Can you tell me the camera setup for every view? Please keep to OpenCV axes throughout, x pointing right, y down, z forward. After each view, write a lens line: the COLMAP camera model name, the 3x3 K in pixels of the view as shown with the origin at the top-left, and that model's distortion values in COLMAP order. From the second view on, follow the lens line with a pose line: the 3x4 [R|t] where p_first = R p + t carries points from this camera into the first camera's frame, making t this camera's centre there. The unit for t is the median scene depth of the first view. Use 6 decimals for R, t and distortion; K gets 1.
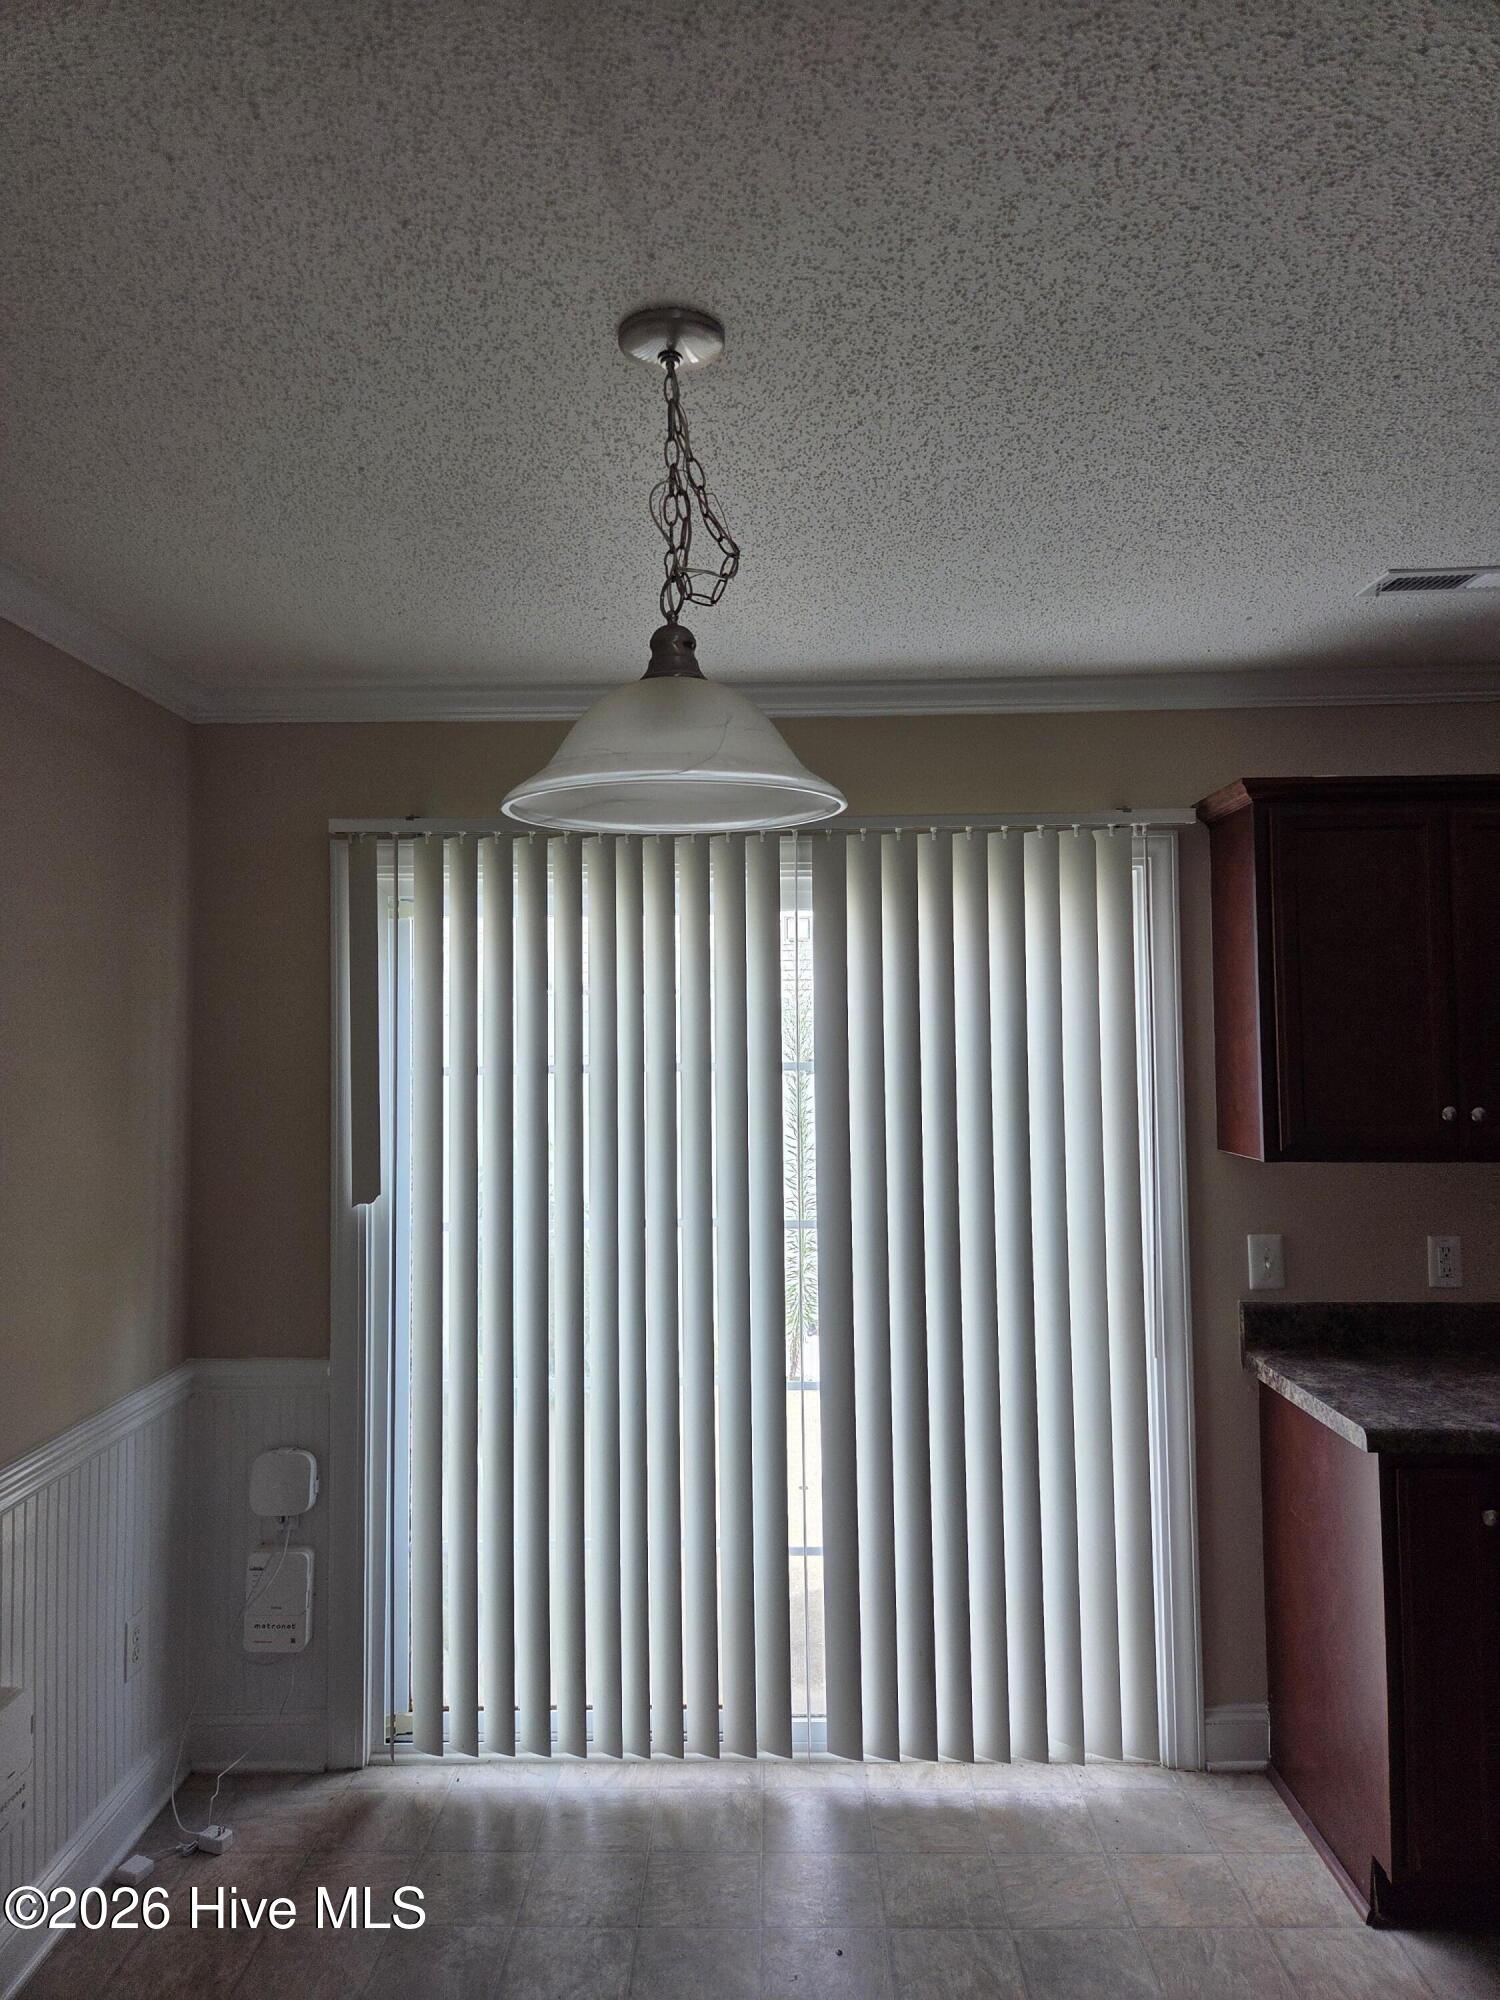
lens RADIAL K [[1325.9, 0, 722.9], [0, 1325.9, 999.8], [0, 0, 1]] dist [0.084512, -0.091315]
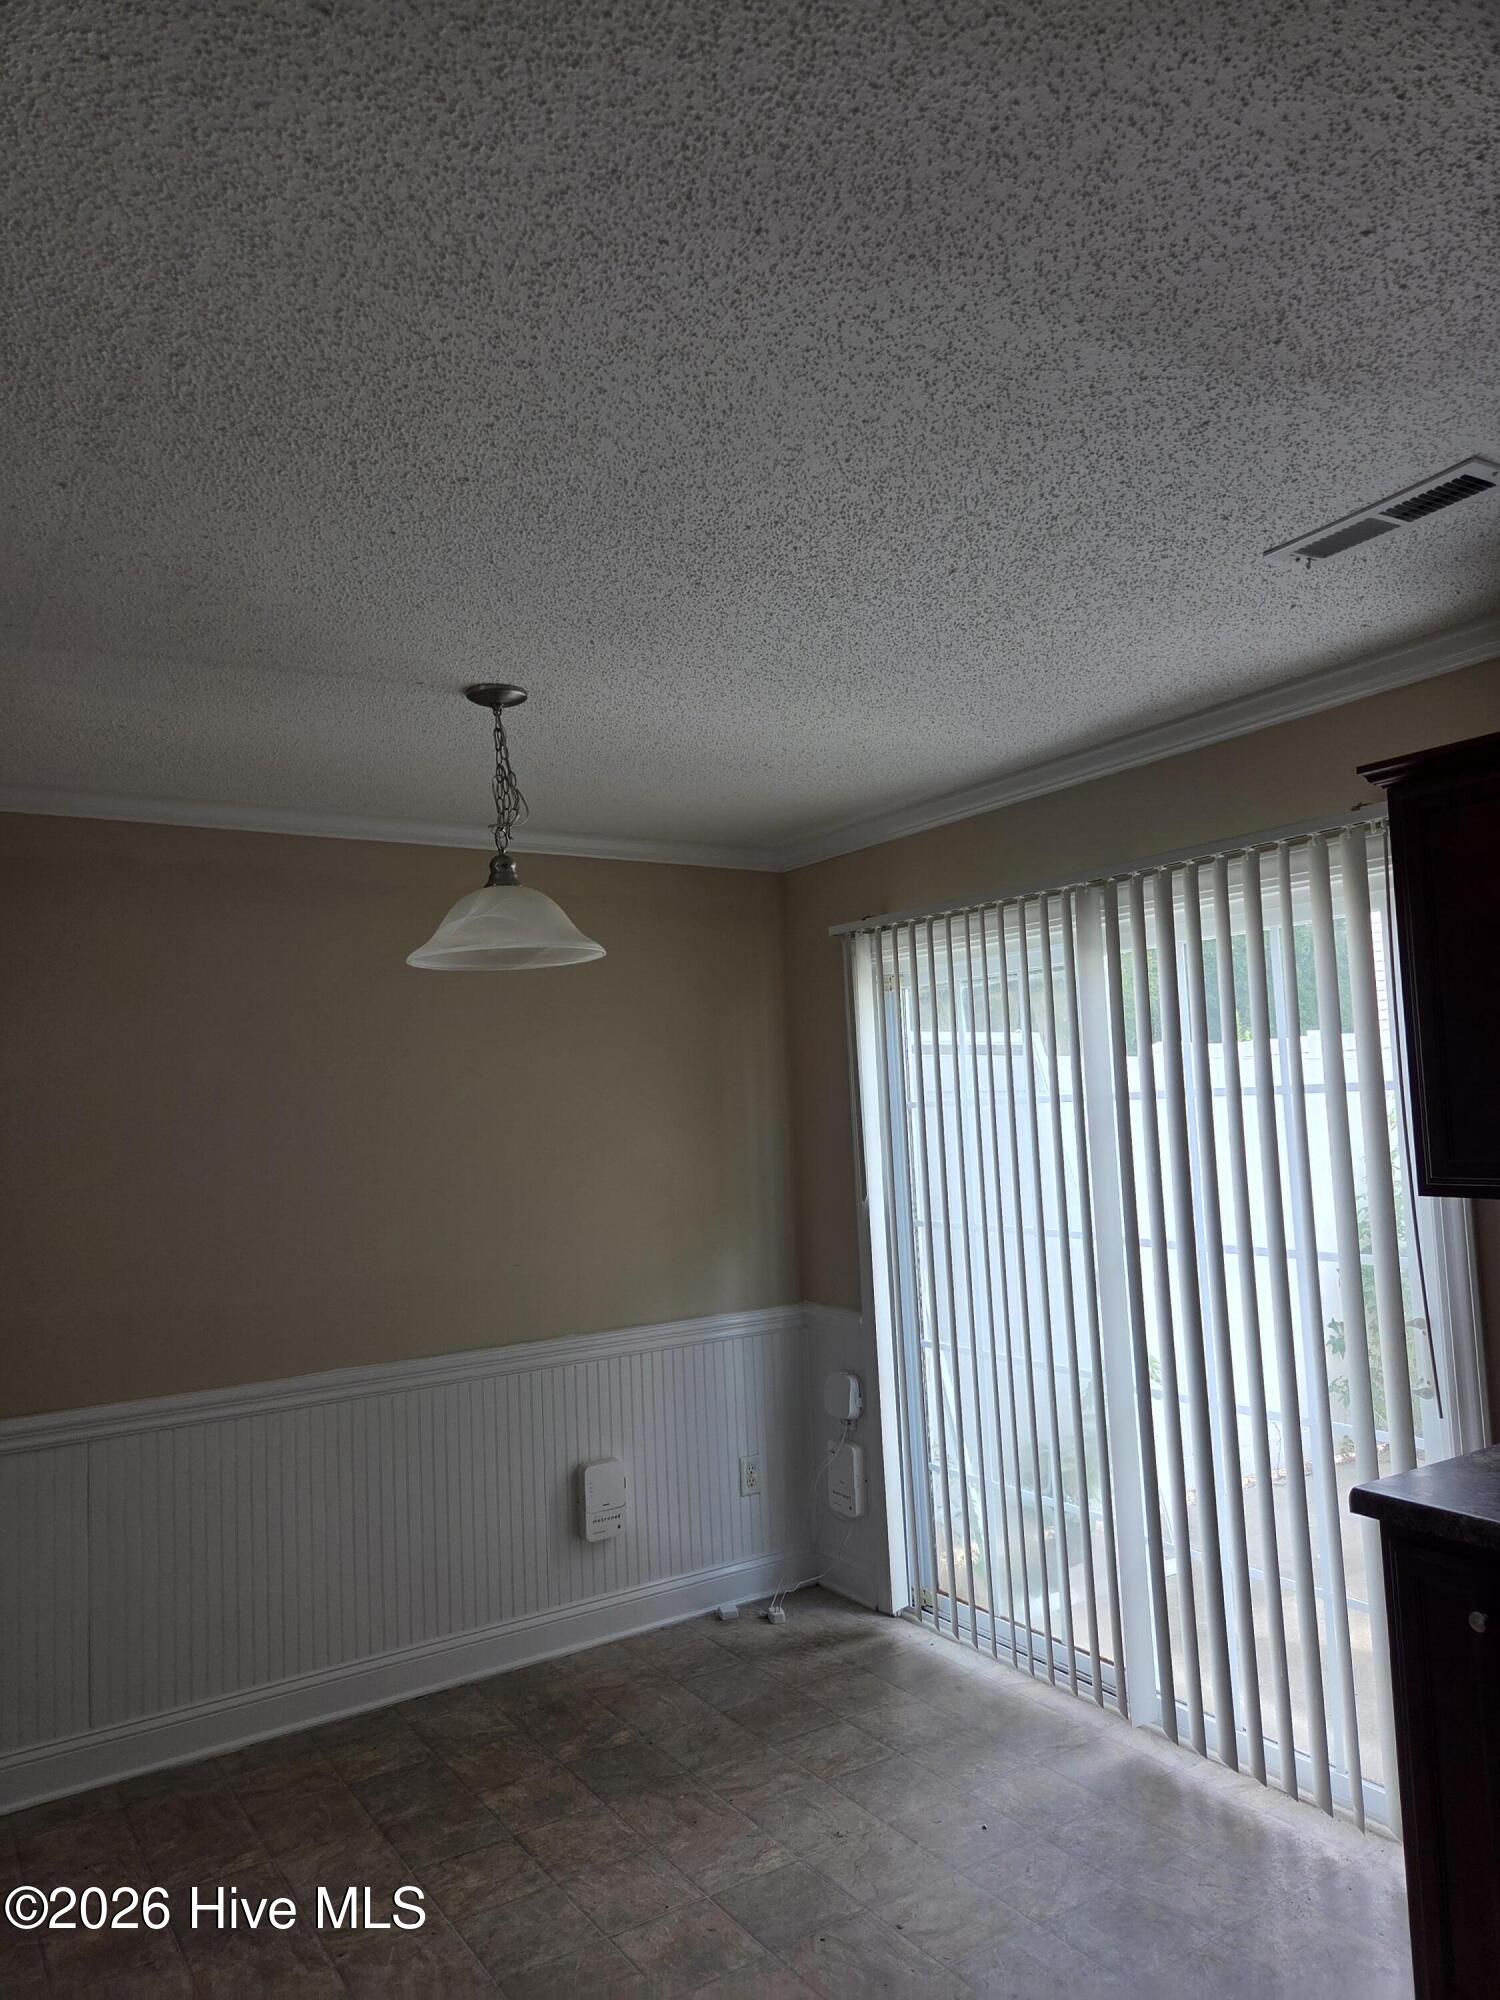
lens RADIAL K [[1325.9, 0, 722.9], [0, 1325.9, 999.8], [0, 0, 1]] dist [0.084512, -0.091315]
pose [[0.561917, -0.082726, -0.823046, 0.817484], [0.082595, 0.995625, -0.043683, -0.007317], [0.823060, -0.043433, 0.566292, 0.114984]]
